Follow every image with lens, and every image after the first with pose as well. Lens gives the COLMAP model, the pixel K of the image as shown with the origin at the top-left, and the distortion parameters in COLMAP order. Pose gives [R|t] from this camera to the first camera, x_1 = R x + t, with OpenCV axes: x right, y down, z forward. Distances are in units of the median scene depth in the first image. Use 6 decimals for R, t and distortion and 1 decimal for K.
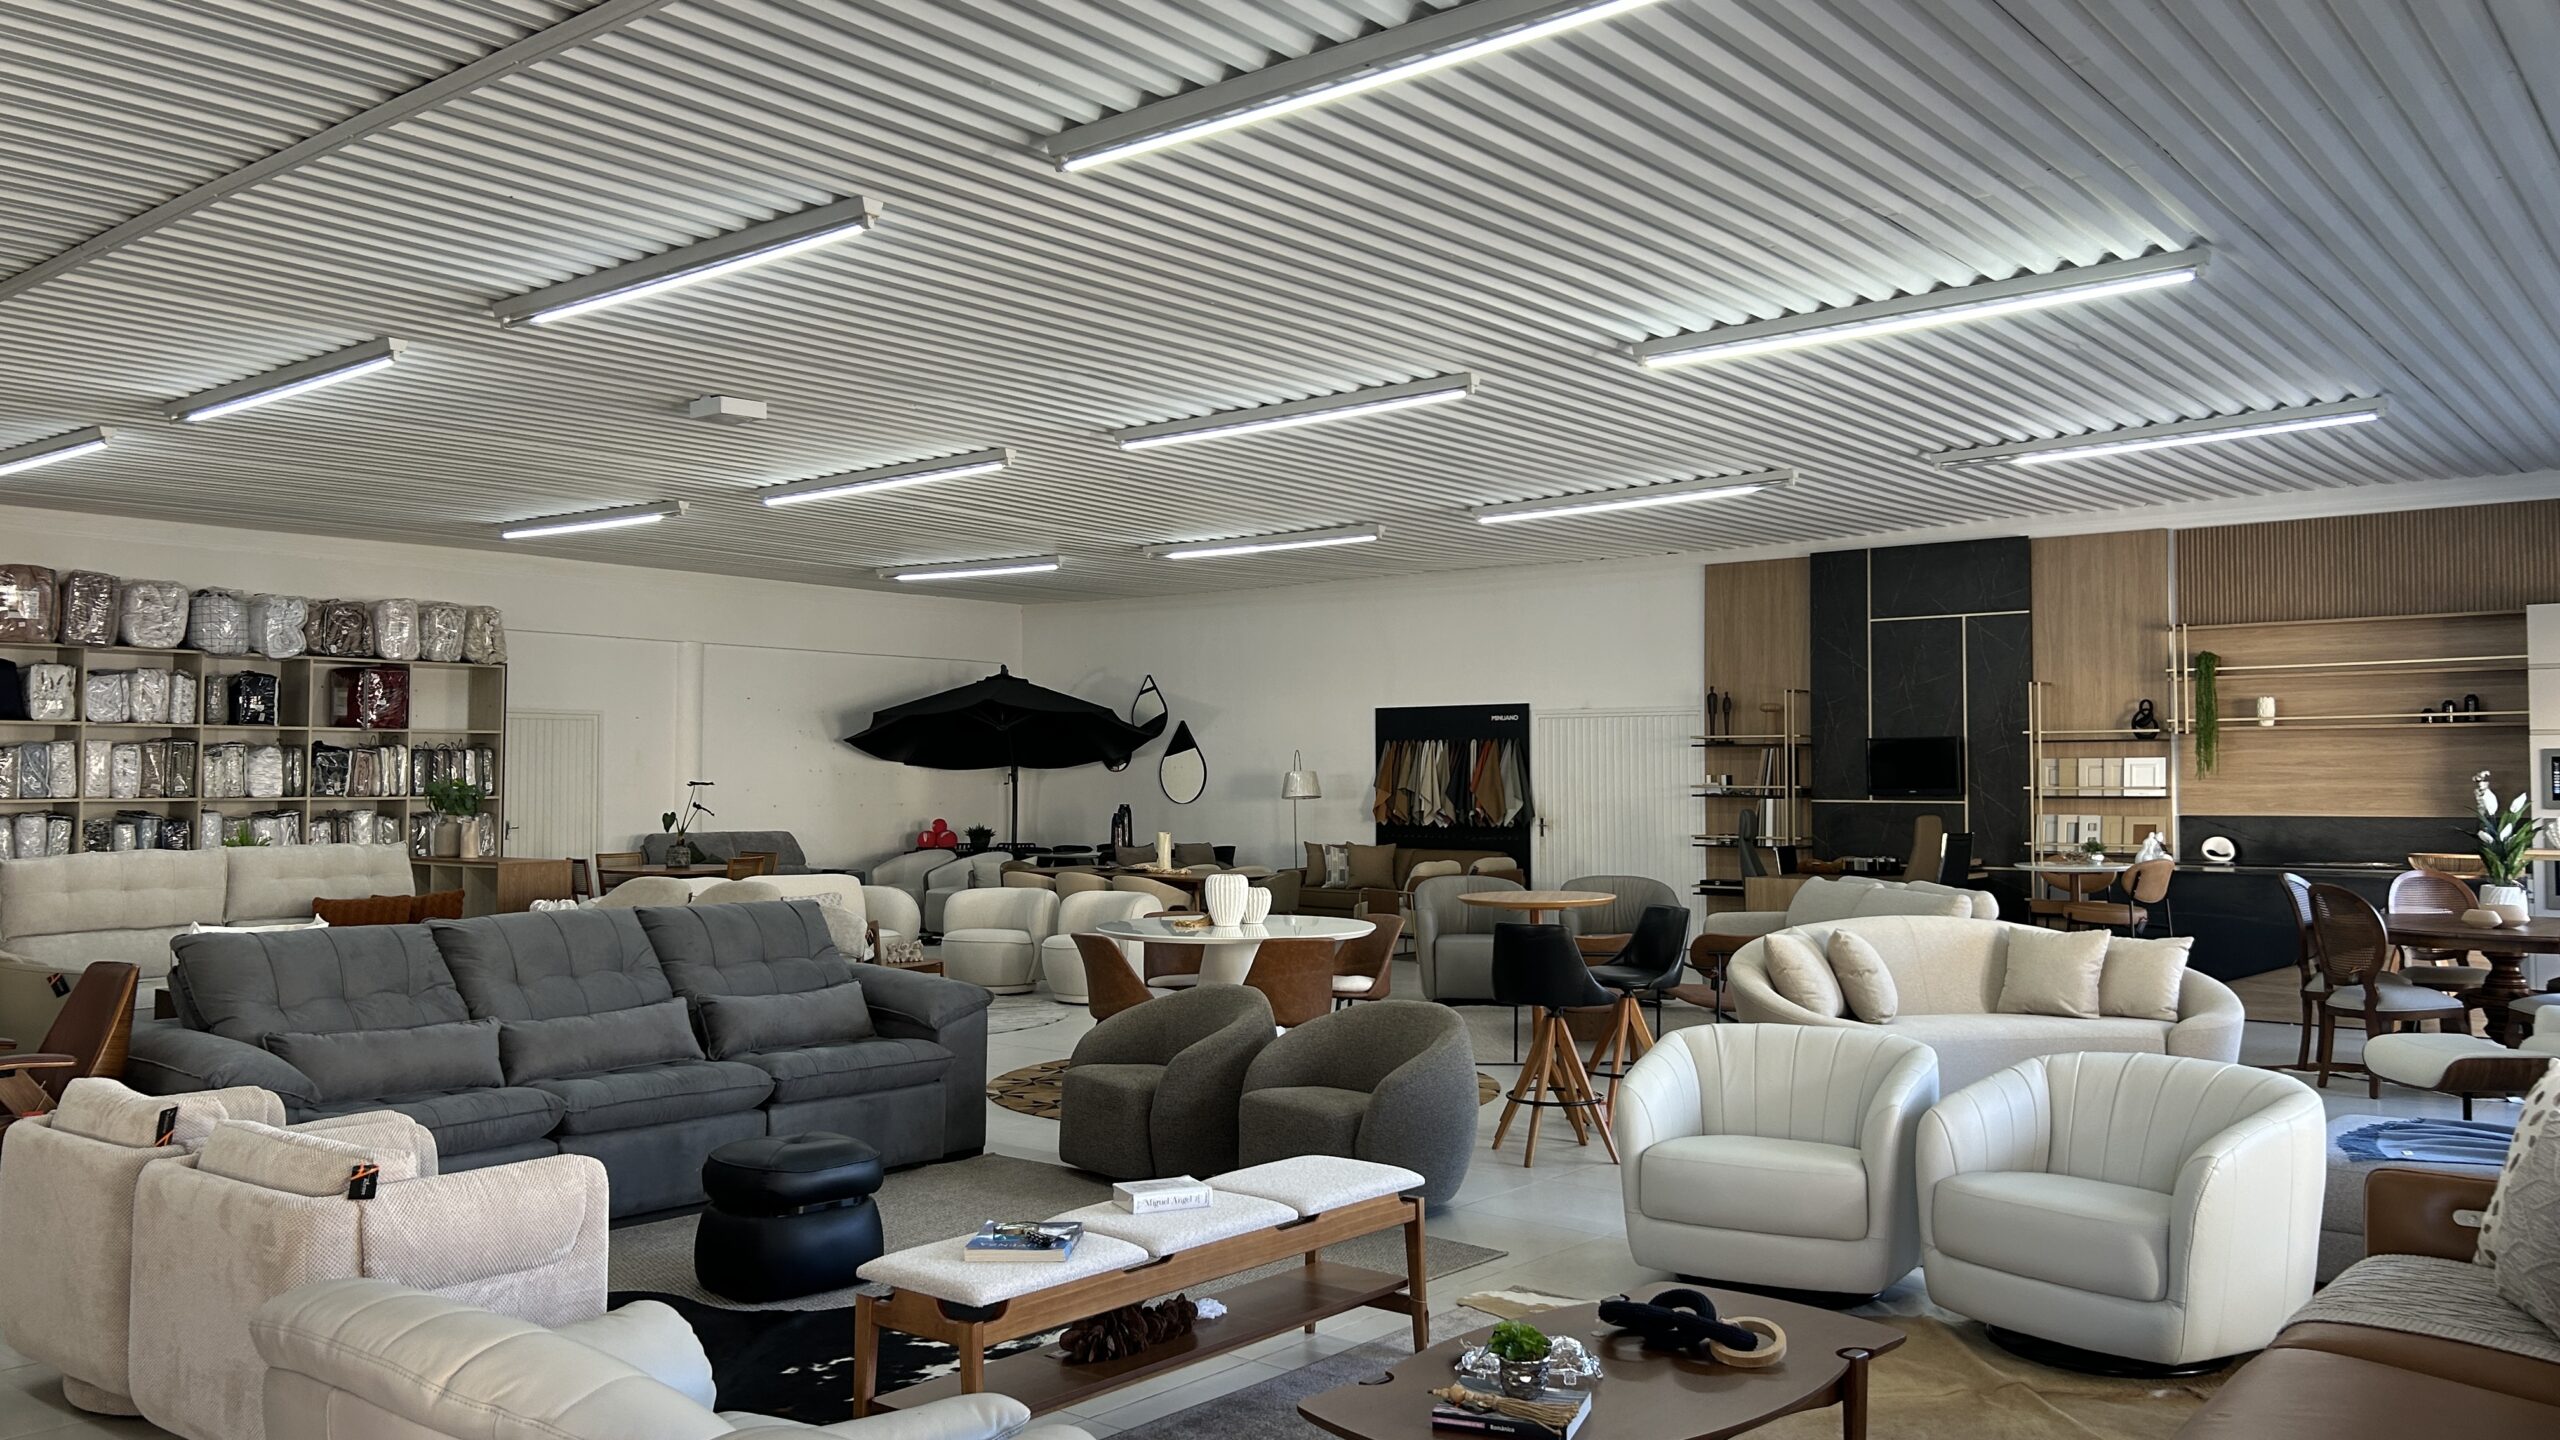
lens RADIAL K [[1930.8, 0, 1280.0], [0, 1930.8, 720.0], [0, 0, 1]] dist [0.045628, 0.001046]
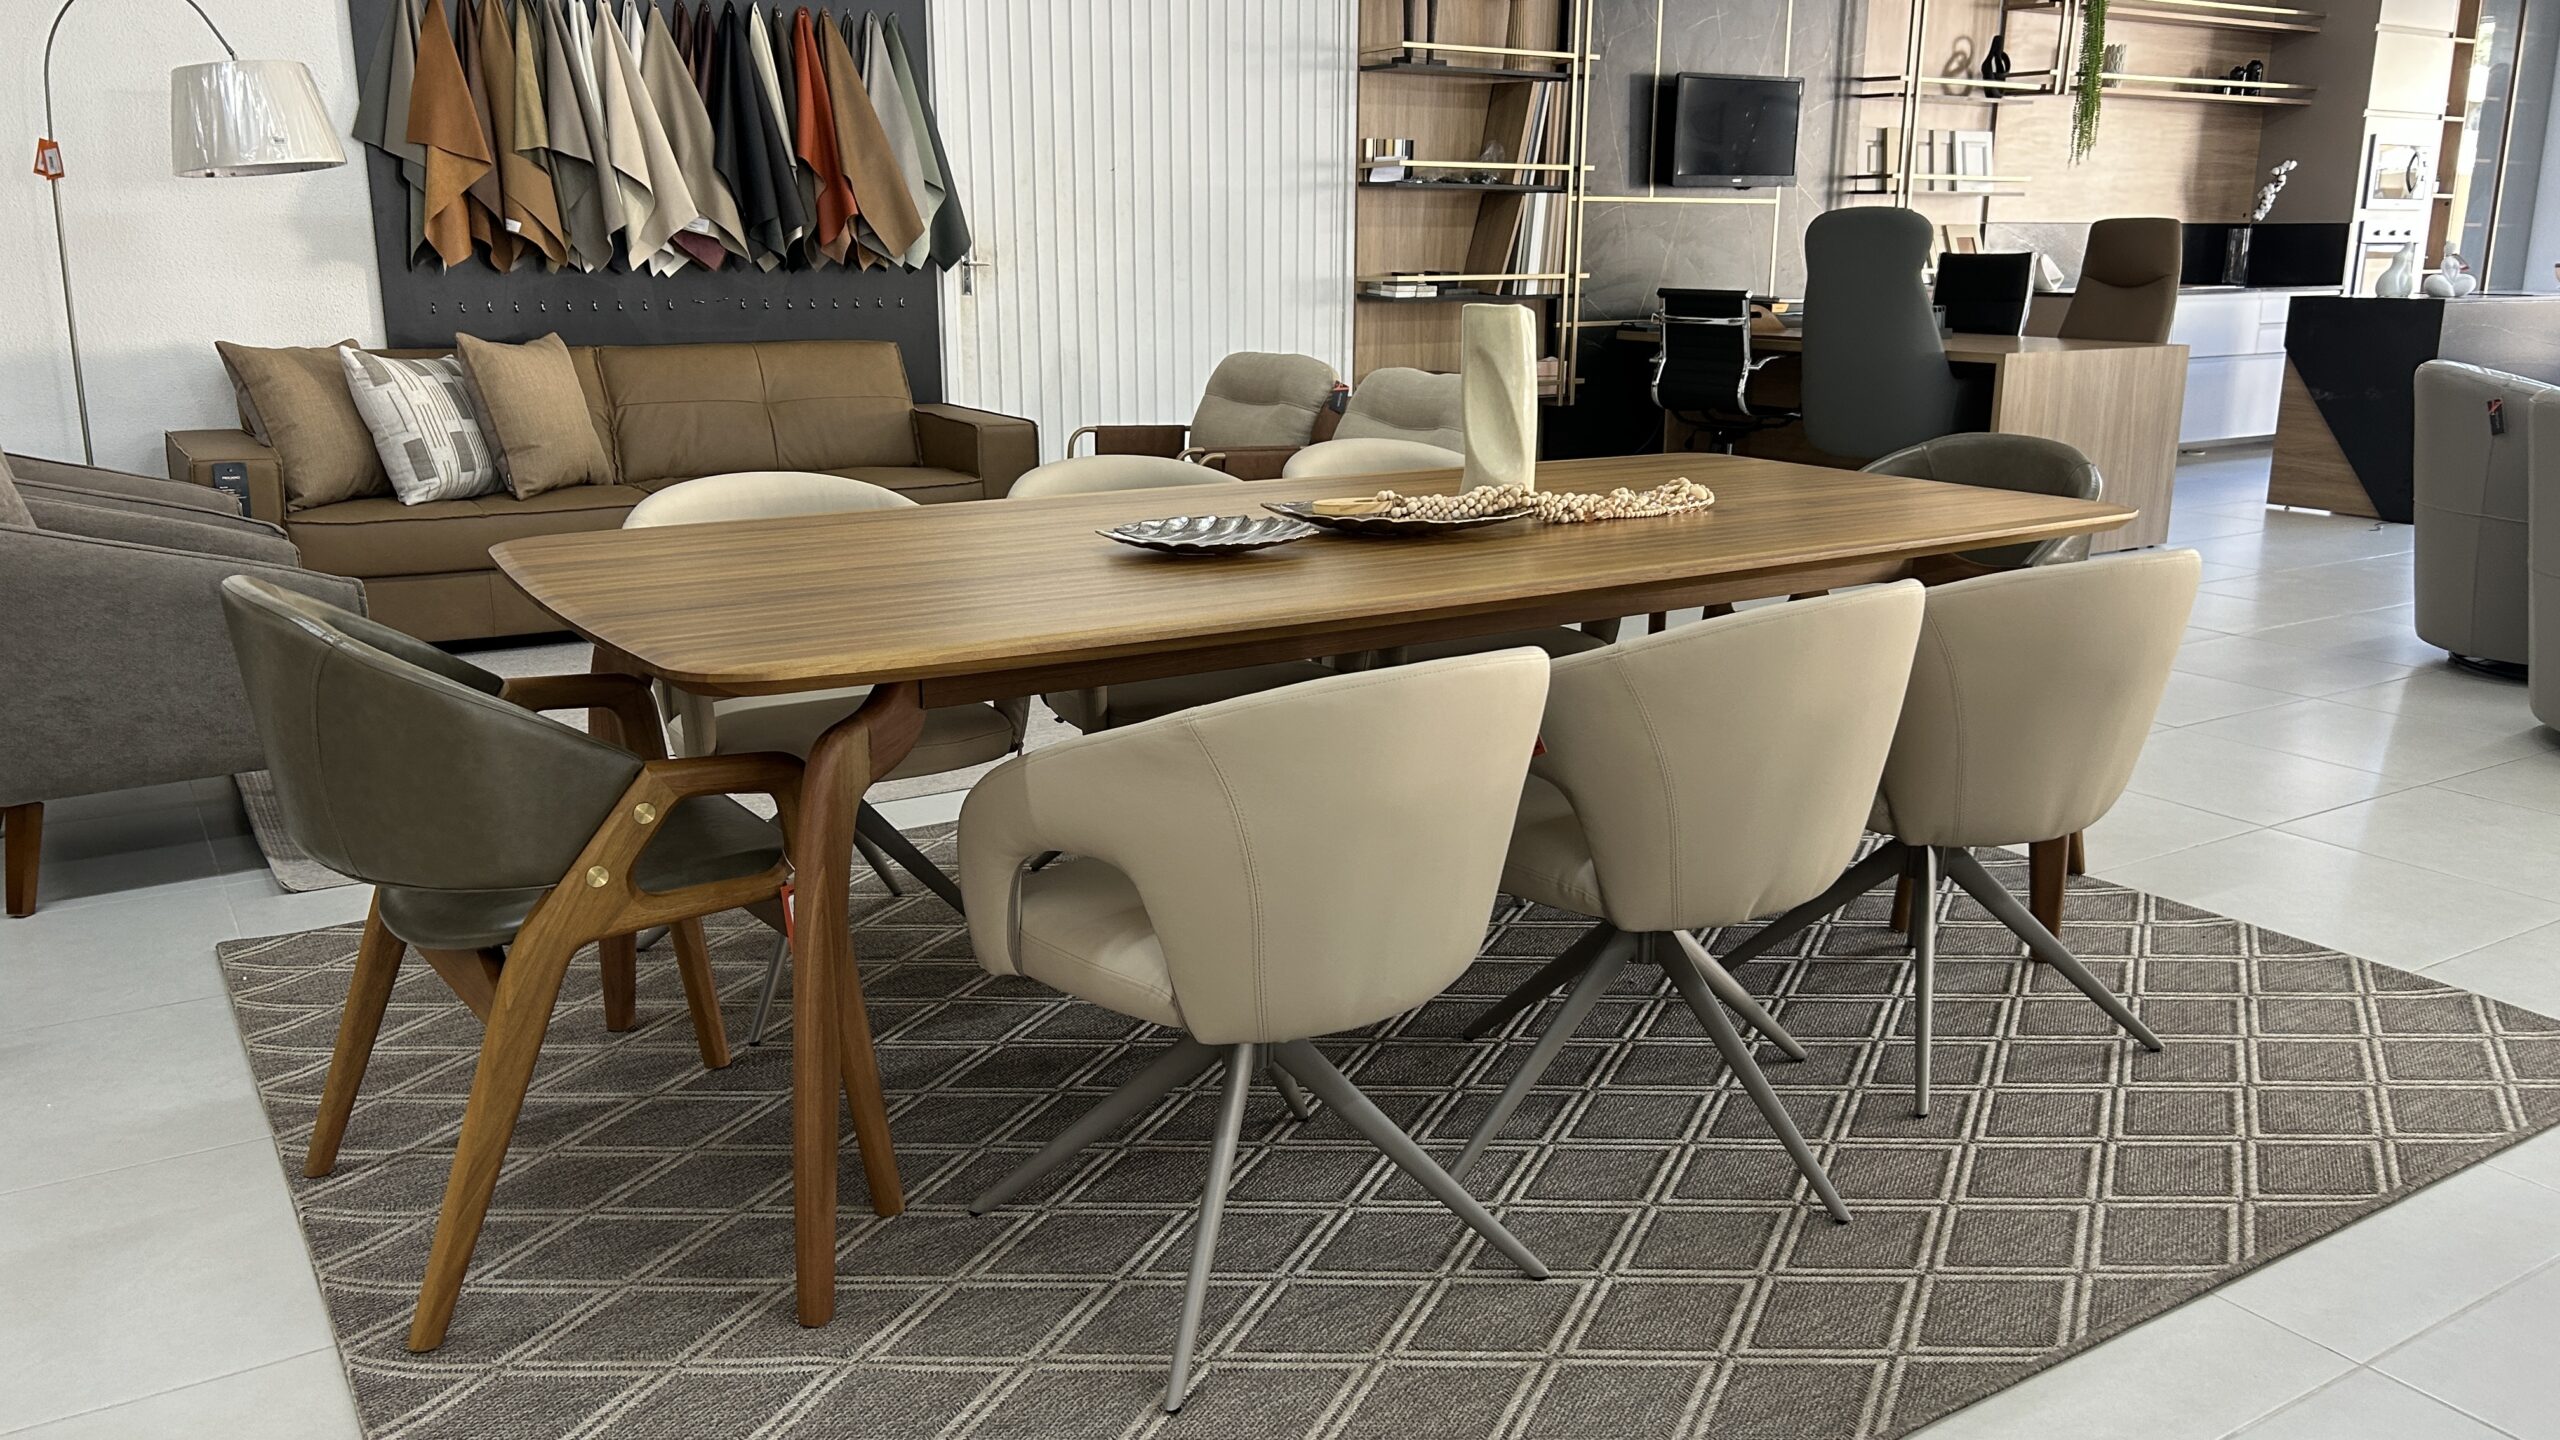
lens RADIAL K [[1930.8, 0, 1280.0], [0, 1930.8, 720.0], [0, 0, 1]] dist [0.045628, 0.001046]
pose [[0.970133, -0.065287, 0.233622, 0.097285], [-0.004632, 0.957939, 0.286933, 0.029063], [-0.242529, -0.279446, 0.929026, 0.577130]]
